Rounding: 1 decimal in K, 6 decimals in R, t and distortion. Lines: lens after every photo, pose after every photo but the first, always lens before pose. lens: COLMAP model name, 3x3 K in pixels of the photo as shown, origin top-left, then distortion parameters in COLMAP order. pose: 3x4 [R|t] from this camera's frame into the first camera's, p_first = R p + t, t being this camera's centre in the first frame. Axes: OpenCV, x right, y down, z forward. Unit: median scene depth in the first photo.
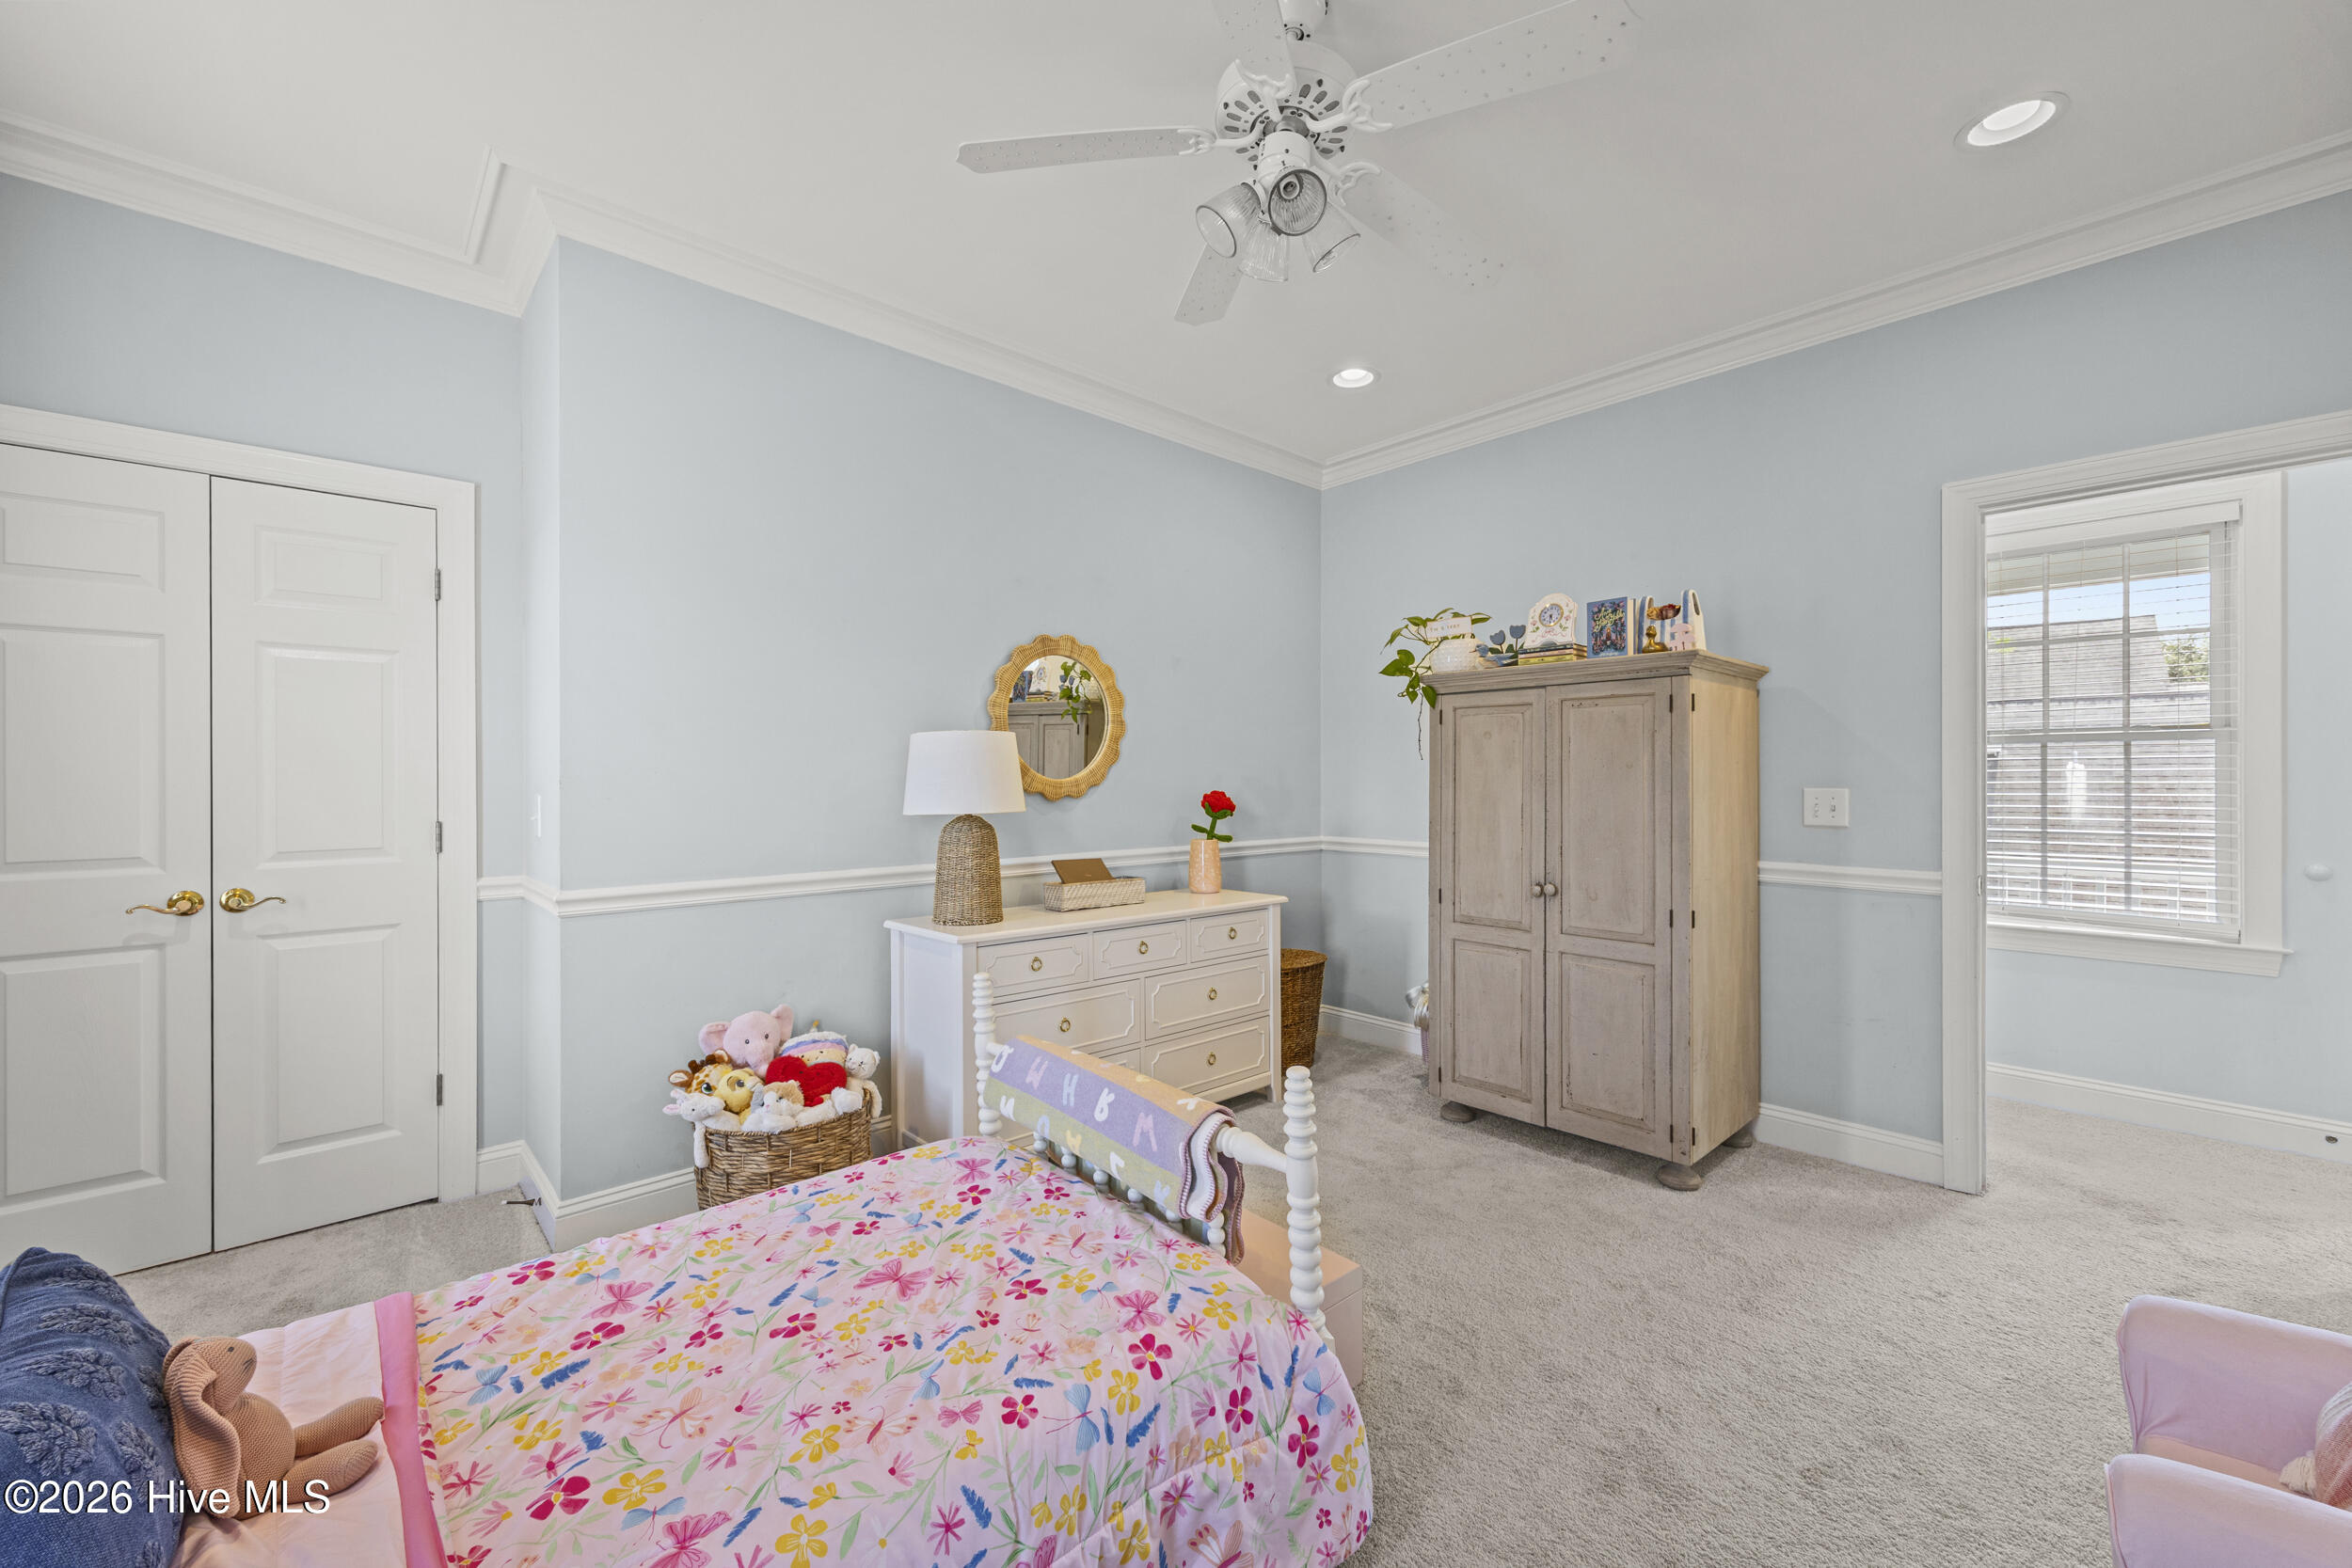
lens RADIAL K [[894.8, 0, 1171.4], [0, 894.8, 779.4], [0, 0, 1]] dist [-0.000306, -0.000102]
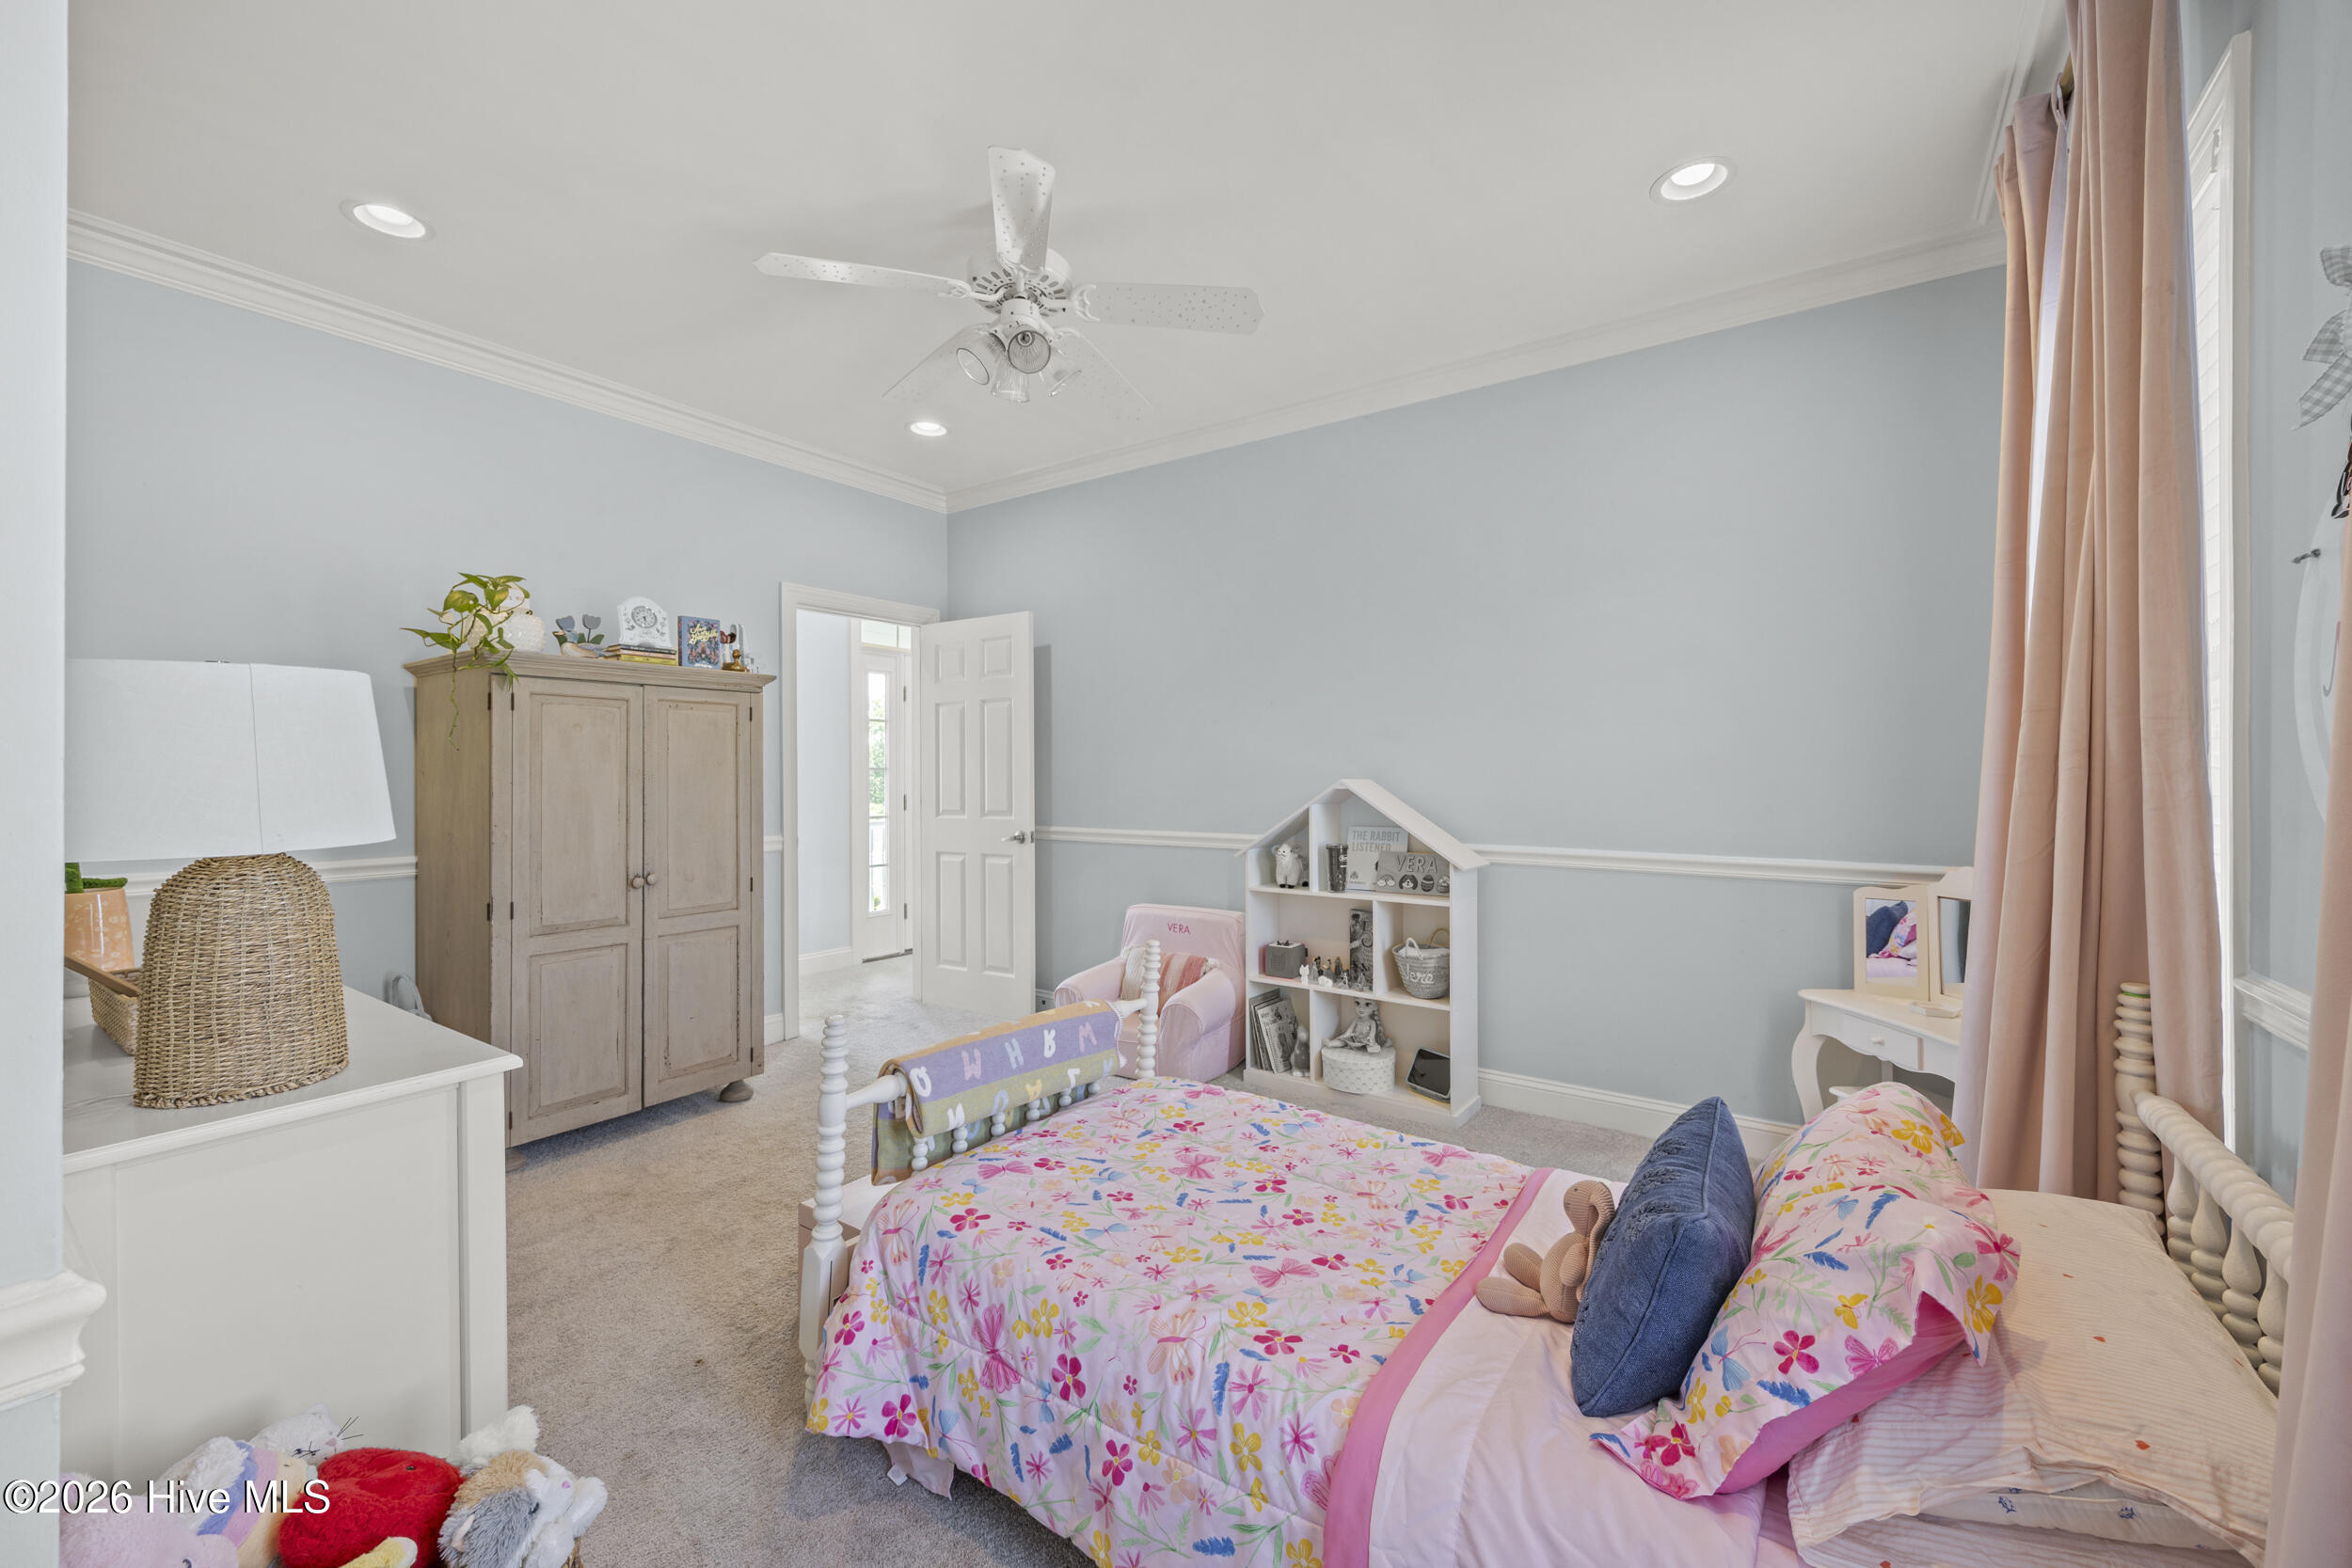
lens RADIAL K [[894.8, 0, 1170.2], [0, 894.8, 780.4], [0, 0, 1]] dist [-0.000306, -0.000102]
pose [[-0.168637, -0.008903, 0.985638, -0.753538], [0.003785, 0.999946, 0.009680, -0.000969], [-0.985671, 0.005363, -0.168594, 0.606495]]
